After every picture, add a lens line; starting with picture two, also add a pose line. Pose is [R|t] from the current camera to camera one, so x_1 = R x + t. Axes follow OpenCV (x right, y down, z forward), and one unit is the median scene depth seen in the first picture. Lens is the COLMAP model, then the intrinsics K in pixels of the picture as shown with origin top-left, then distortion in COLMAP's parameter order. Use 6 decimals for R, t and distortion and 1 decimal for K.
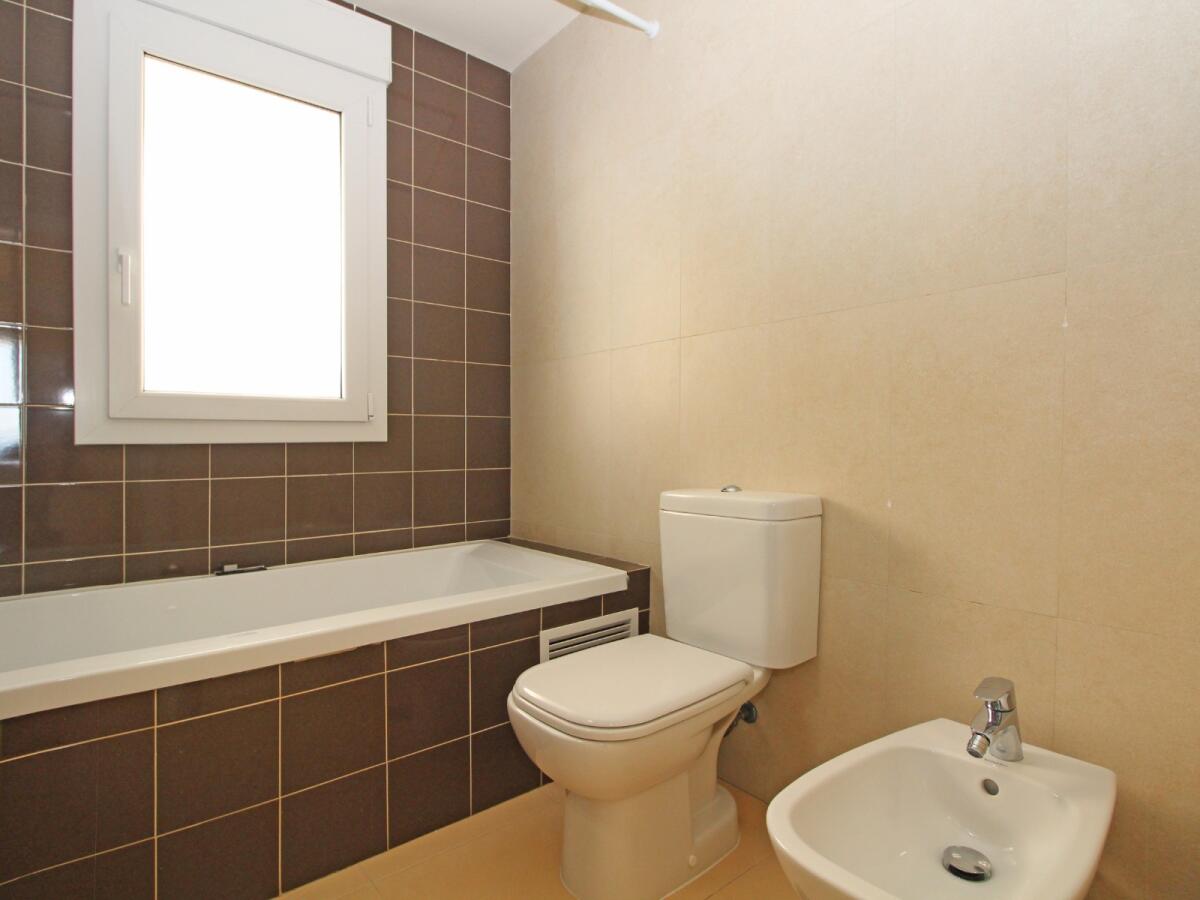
lens RADIAL K [[632.2, 0, 600.0], [0, 632.2, 450.0], [0, 0, 1]] dist [-0.026850, -0.000273]
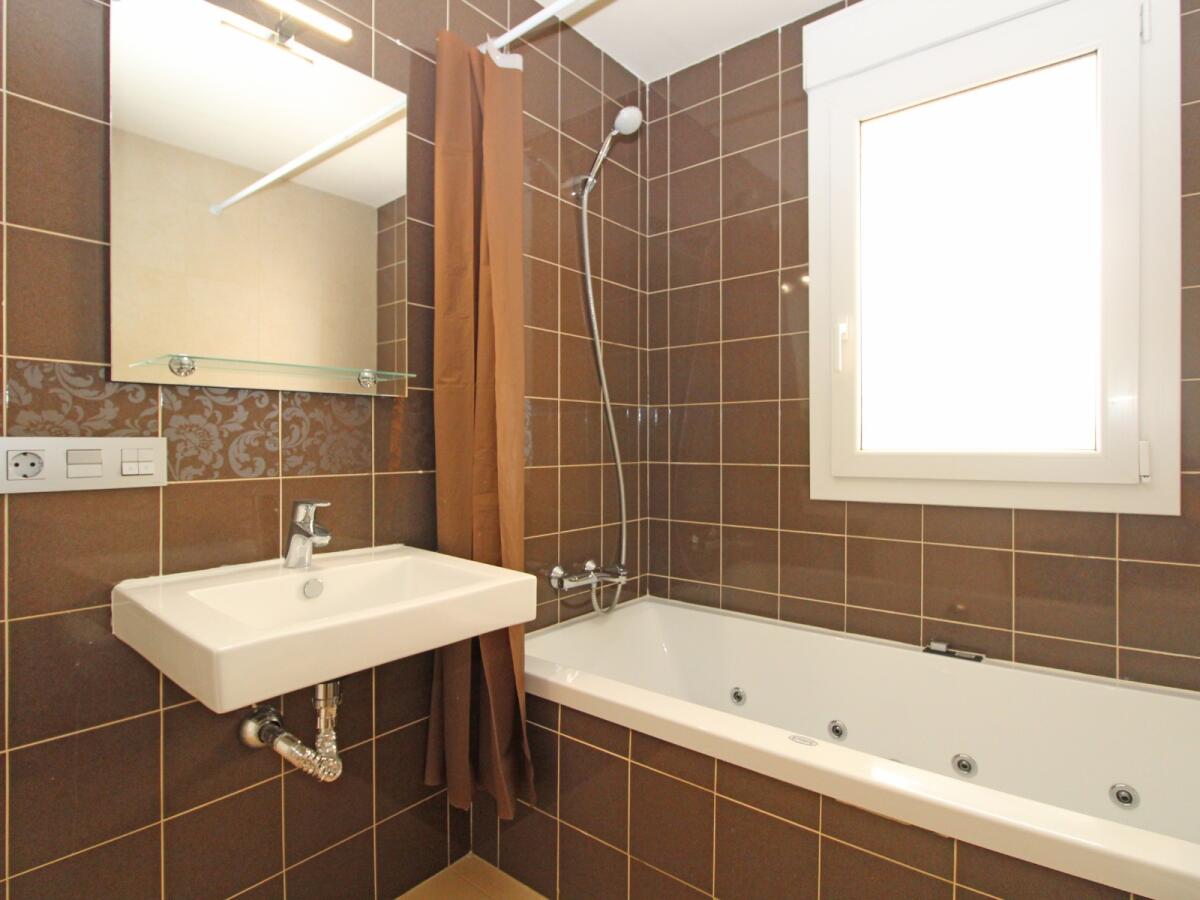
lens RADIAL K [[632.2, 0, 600.0], [0, 632.2, 450.0], [0, 0, 1]] dist [-0.026850, -0.000273]
pose [[0.191149, 0.001539, -0.981560, 0.189850], [-0.014036, 0.999901, -0.001166, -0.082866], [0.981461, 0.014000, 0.191152, 0.356532]]
